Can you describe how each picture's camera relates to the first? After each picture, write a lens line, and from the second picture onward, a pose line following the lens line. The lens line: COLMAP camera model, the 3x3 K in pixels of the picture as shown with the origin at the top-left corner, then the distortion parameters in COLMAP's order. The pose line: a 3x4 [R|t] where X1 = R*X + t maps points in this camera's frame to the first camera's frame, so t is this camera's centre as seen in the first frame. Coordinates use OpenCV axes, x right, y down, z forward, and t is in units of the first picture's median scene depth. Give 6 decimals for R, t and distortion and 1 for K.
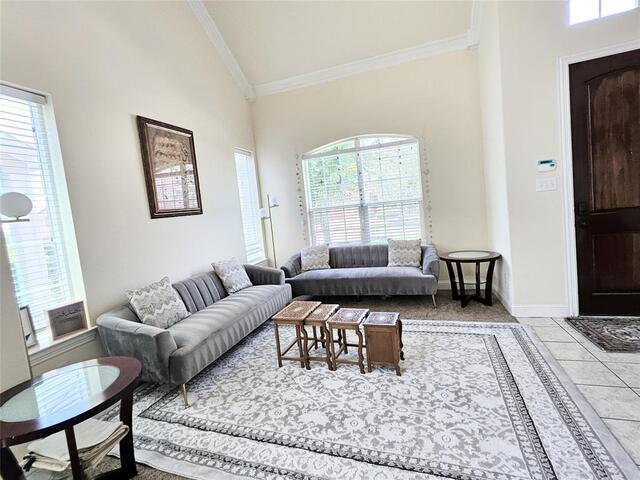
lens RADIAL K [[304.6, 0, 320.2], [0, 304.6, 240.4], [0, 0, 1]] dist [0.003374, -0.000250]
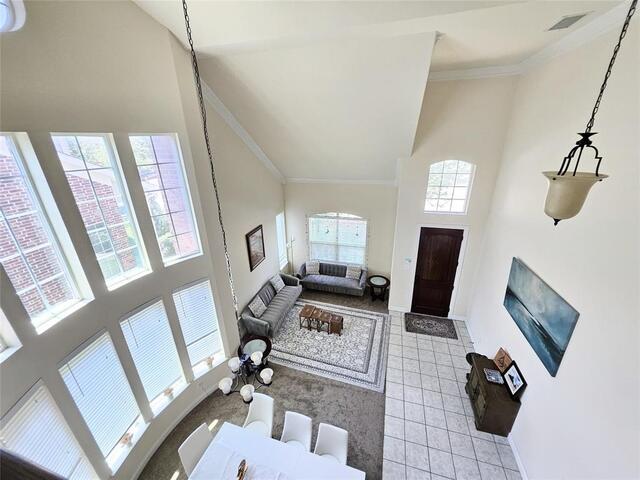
lens RADIAL K [[251.6, 0, 321.0], [0, 251.6, 237.1], [0, 0, 1]] dist [0.000505, -0.000492]
pose [[0.995731, 0.062330, 0.068076, -0.109233], [-0.079357, 0.954777, 0.286539, -0.789534], [-0.047137, -0.290718, 0.955647, -0.735833]]
